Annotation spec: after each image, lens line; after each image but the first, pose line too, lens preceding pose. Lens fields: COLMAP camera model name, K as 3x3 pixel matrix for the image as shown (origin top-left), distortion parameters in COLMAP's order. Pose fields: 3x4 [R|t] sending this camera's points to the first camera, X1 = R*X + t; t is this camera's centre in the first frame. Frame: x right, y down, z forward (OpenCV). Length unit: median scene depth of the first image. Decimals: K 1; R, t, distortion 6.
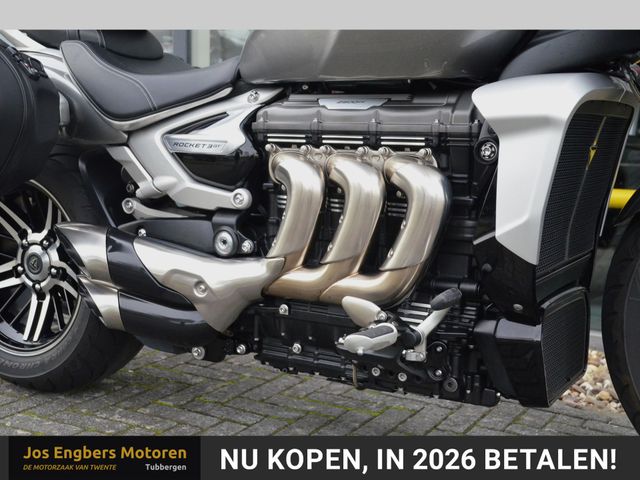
lens RADIAL K [[846.4, 0, 316.2], [0, 846.4, 236.6], [0, 0, 1]] dist [0.125608, 0.000000]
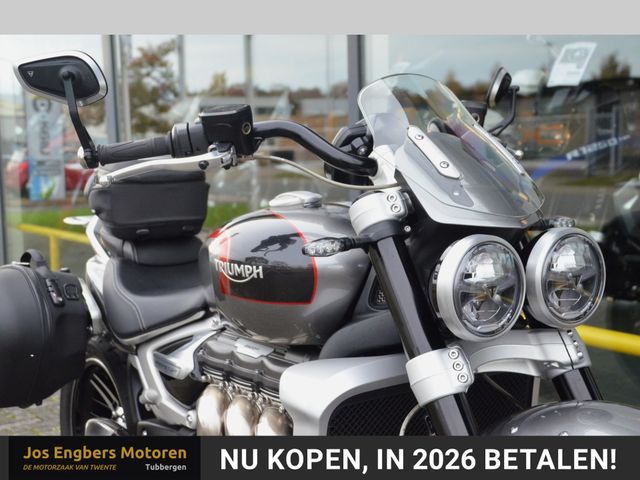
lens RADIAL K [[969.2, 0, 325.2], [0, 969.2, 242.6], [0, 0, 1]] dist [0.128181, 0.000000]
pose [[0.901702, -0.005845, -0.432319, 0.609159], [-0.008238, 0.999495, -0.030695, -0.233688], [0.432280, 0.031239, 0.901198, -0.079121]]
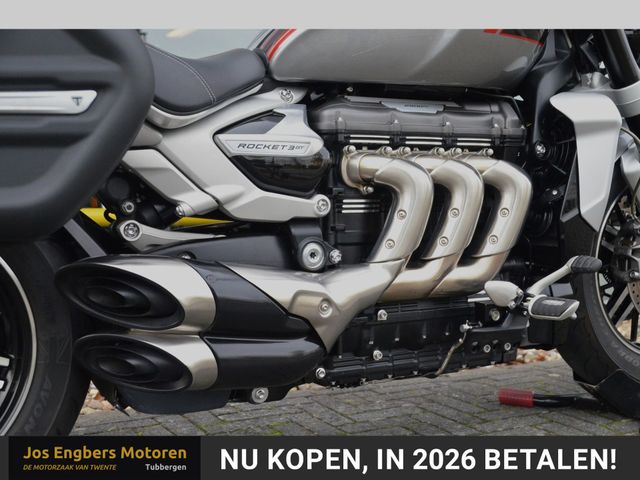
lens RADIAL K [[845.1, 0, 349.8], [0, 845.1, 245.6], [0, 0, 1]] dist [0.096649, 0.000000]
pose [[0.489756, -0.080190, 0.868164, -0.849175], [0.121545, 0.992317, 0.023091, -0.018974], [-0.863346, 0.094212, 0.495740, 0.519529]]
